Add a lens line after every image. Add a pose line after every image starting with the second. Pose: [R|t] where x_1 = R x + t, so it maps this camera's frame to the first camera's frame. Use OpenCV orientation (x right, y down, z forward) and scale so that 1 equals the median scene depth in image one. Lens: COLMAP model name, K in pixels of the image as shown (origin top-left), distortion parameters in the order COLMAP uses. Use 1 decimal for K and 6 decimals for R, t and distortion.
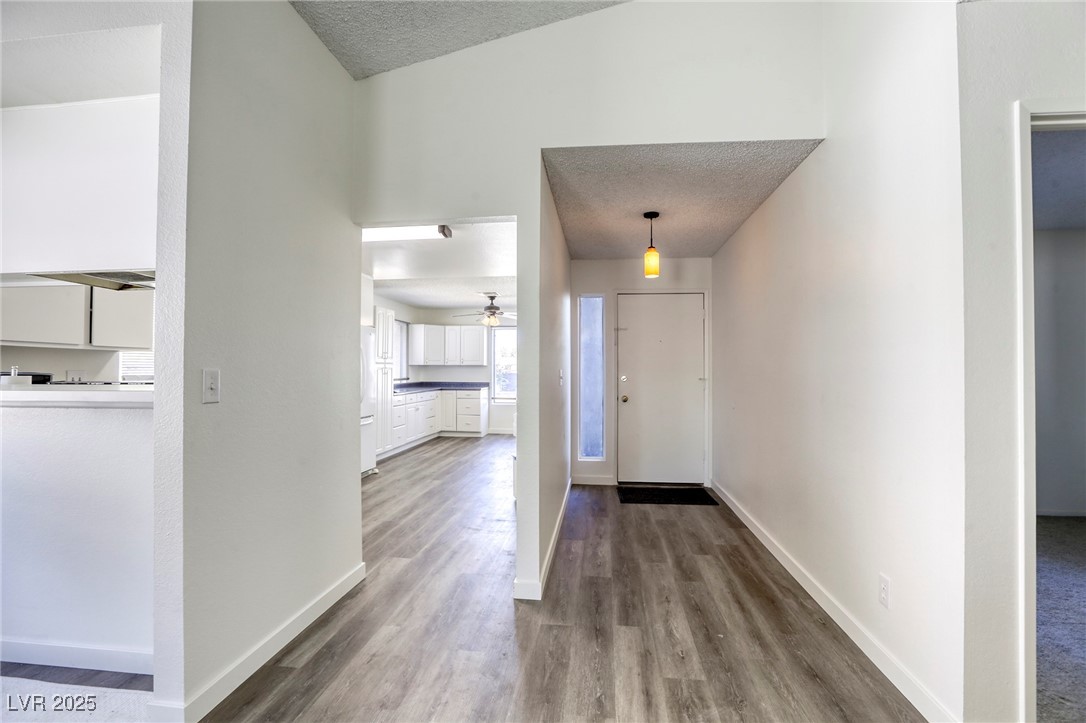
lens RADIAL K [[494.0, 0, 527.0], [0, 494.0, 361.5], [0, 0, 1]] dist [-0.034298, 0.000209]
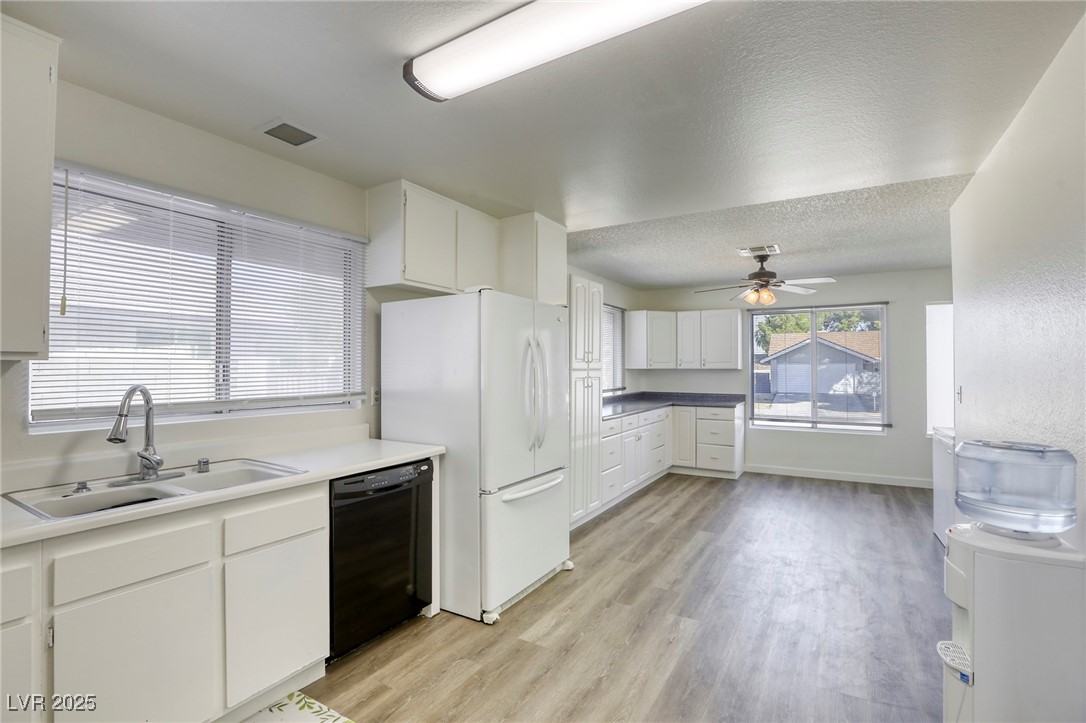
lens RADIAL K [[494.0, 0, 527.0], [0, 494.0, 361.5], [0, 0, 1]] dist [-0.034298, 0.000209]
pose [[0.910249, -0.006386, -0.414012, -0.089586], [0.008289, 0.999962, 0.002800, -0.008087], [0.413978, -0.005981, 0.910267, 0.356780]]
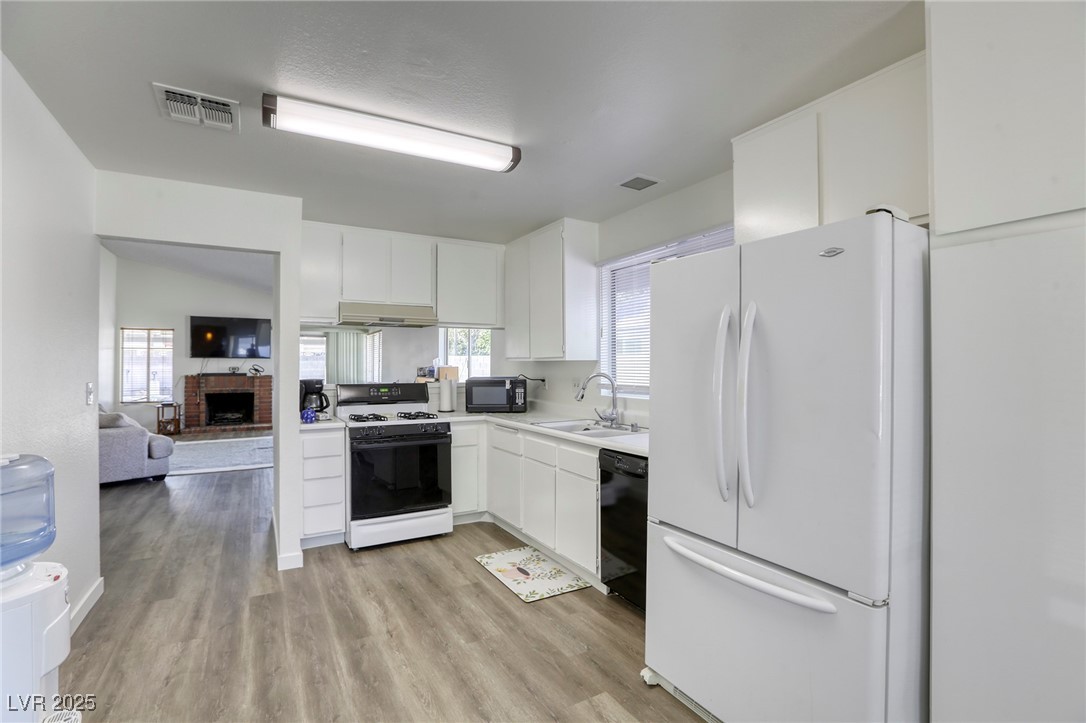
lens RADIAL K [[505.7, 0, 544.9], [0, 505.7, 363.7], [0, 0, 1]] dist [-0.029854, 0.000807]
pose [[-0.784885, -0.001103, -0.619640, -0.038792], [0.012737, 0.999758, -0.017914, 0.001683], [0.619510, -0.021953, -0.784681, 0.821690]]
